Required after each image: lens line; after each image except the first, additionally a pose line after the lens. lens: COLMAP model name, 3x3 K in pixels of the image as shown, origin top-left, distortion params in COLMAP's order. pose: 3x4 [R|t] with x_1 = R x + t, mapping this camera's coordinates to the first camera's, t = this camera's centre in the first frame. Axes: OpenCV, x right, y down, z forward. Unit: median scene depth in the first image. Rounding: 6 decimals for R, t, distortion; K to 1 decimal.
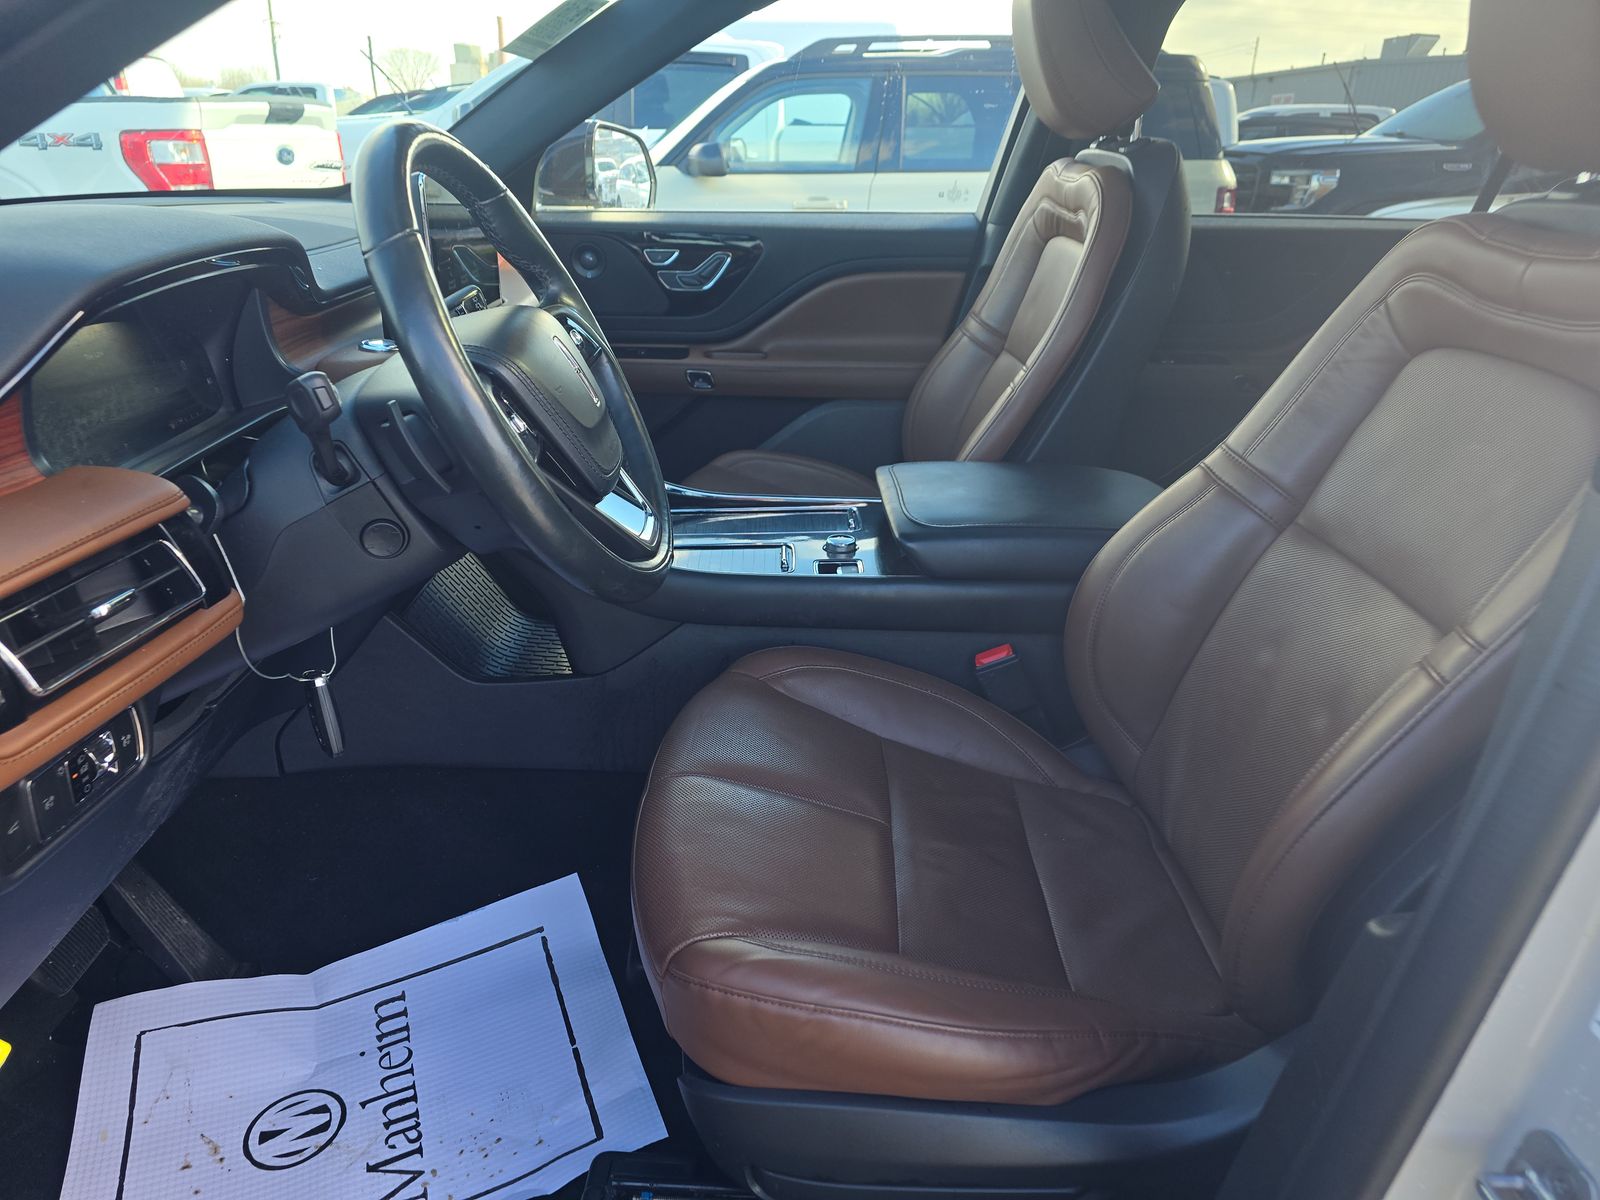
lens RADIAL K [[1077.6, 0, 795.9], [0, 1077.6, 581.1], [0, 0, 1]] dist [0.065271, -0.067235]
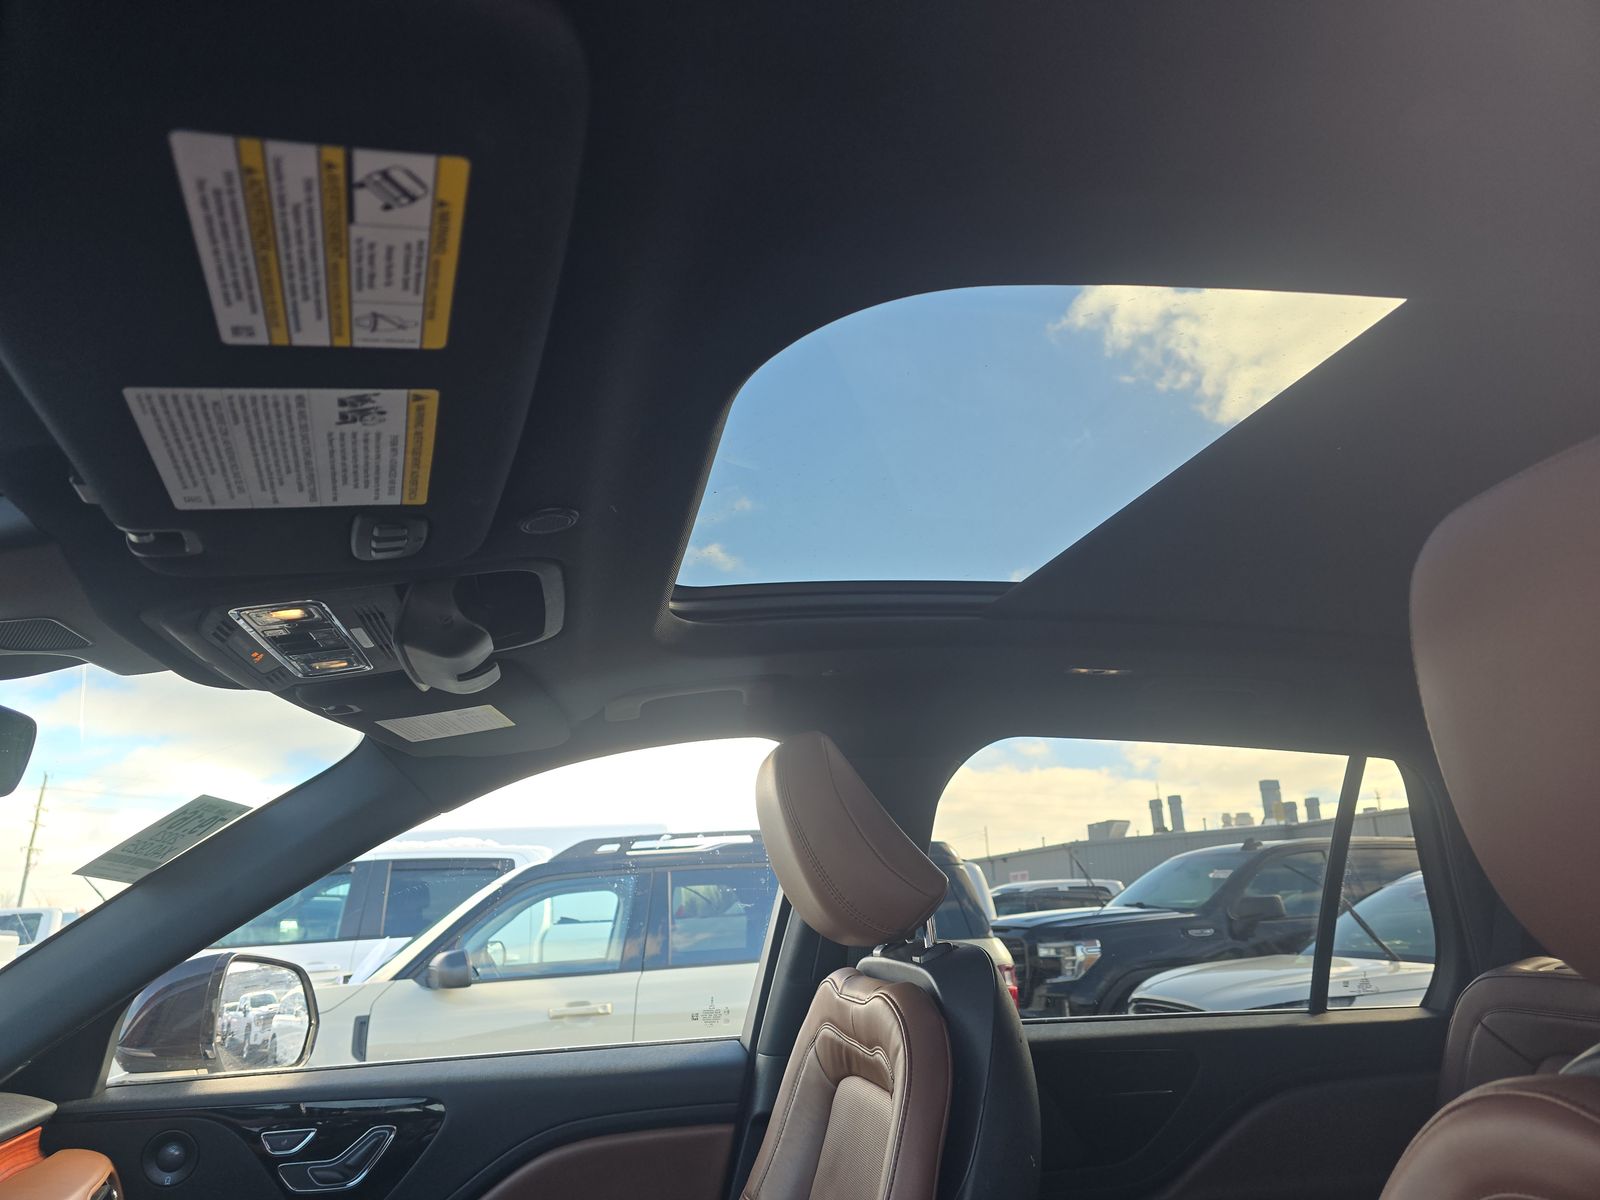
lens RADIAL K [[1077.6, 0, 795.9], [0, 1077.6, 581.1], [0, 0, 1]] dist [0.065271, -0.067235]
pose [[0.980882, 0.008576, 0.194414, 0.019544], [0.117722, 0.769354, -0.627882, -0.038247], [-0.154958, 0.638765, 0.753636, 0.079389]]
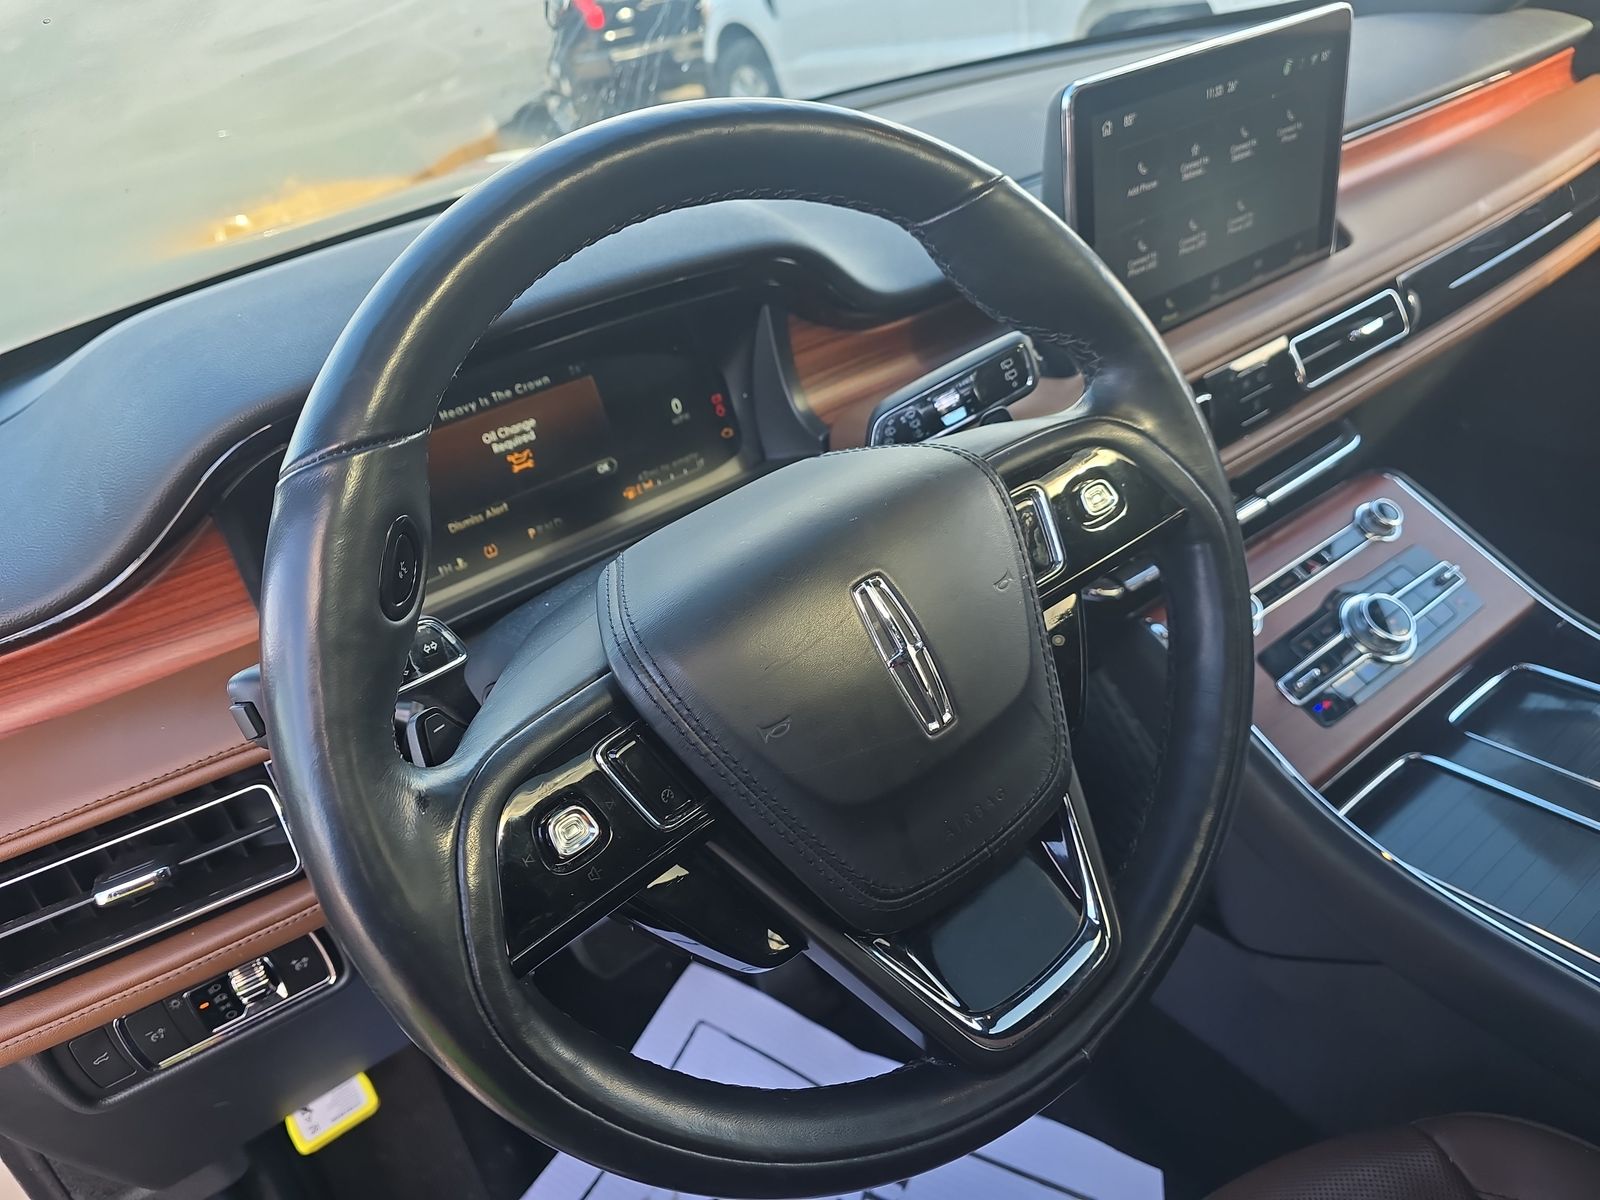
lens RADIAL K [[1078.4, 0, 799.7], [0, 1078.4, 585.4], [0, 0, 1]] dist [0.051104, -0.052181]
pose [[0.559719, 0.317787, -0.765327, 0.016313], [-0.152801, 0.947289, 0.281593, -0.053194], [0.814473, -0.040670, 0.578774, 0.111270]]
